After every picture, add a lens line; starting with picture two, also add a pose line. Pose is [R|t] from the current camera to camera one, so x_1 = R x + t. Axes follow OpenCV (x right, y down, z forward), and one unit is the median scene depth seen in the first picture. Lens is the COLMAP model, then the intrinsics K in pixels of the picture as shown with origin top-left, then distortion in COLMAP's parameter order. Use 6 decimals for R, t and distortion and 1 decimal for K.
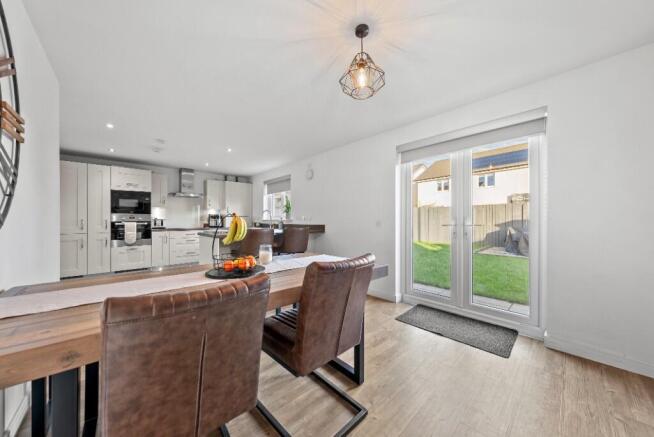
lens RADIAL K [[226.0, 0, 326.4], [0, 226.0, 220.0], [0, 0, 1]] dist [-0.000630, -0.000050]
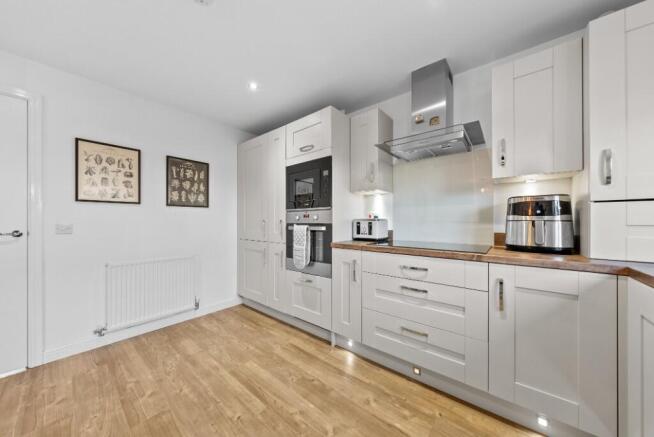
lens RADIAL K [[226.0, 0, 326.4], [0, 226.0, 220.0], [0, 0, 1]] dist [-0.000630, -0.000050]
pose [[0.138223, -0.001899, -0.990399, -0.353702], [0.000473, 0.999998, -0.001852, -0.000448], [0.990401, -0.000212, 0.138224, 0.935644]]
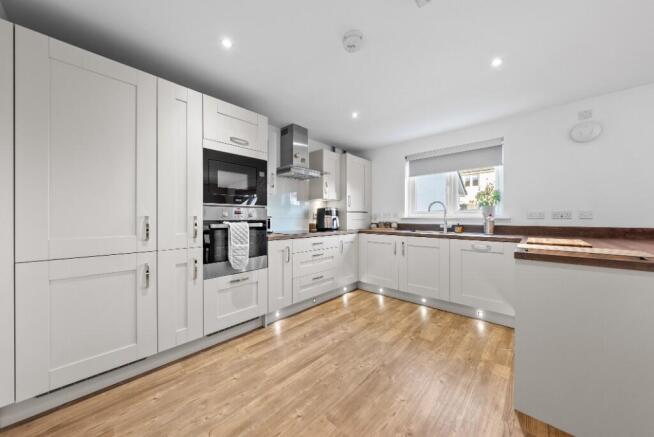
lens RADIAL K [[226.0, 0, 326.4], [0, 226.0, 220.0], [0, 0, 1]] dist [-0.000630, -0.000050]
pose [[0.996720, 0.000276, 0.080925, -0.690516], [-0.001033, 0.999956, 0.009314, 0.000707], [-0.080919, -0.009367, 0.996677, 0.500866]]
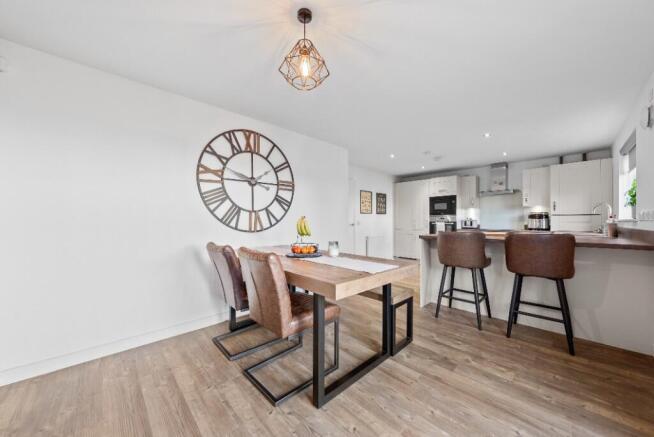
lens RADIAL K [[238.2, 0, 327.6], [0, 238.2, 219.9], [0, 0, 1]] dist [0.001452, 0.000049]
pose [[0.024133, -0.002370, -0.999706, 0.368208], [0.000030, 0.999997, -0.002370, 0.000287], [0.999709, 0.000027, 0.024133, 0.347833]]
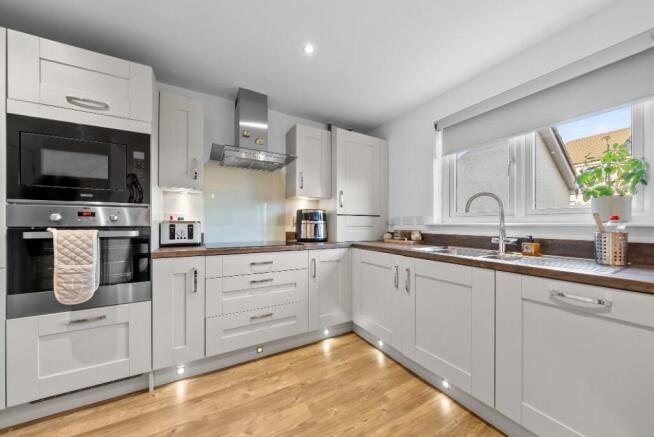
lens RADIAL K [[229.5, 0, 327.6], [0, 229.5, 225.4], [0, 0, 1]] dist [-0.001217, -0.000087]
pose [[0.975333, 0.004698, -0.220689, -0.464684], [-0.004212, 0.999988, 0.002670, 0.002286], [0.220698, -0.001675, 0.975341, 0.743858]]
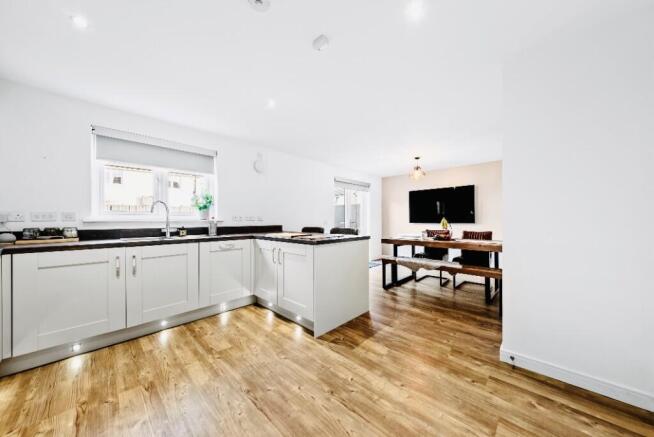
lens RADIAL K [[226.0, 0, 326.4], [0, 226.0, 220.0], [0, 0, 1]] dist [-0.000630, -0.000050]
pose [[-0.055841, 0.000704, 0.998439, -0.891179], [0.005873, 0.999983, -0.000377, 0.001570], [-0.998422, 0.005843, -0.055844, 0.766027]]
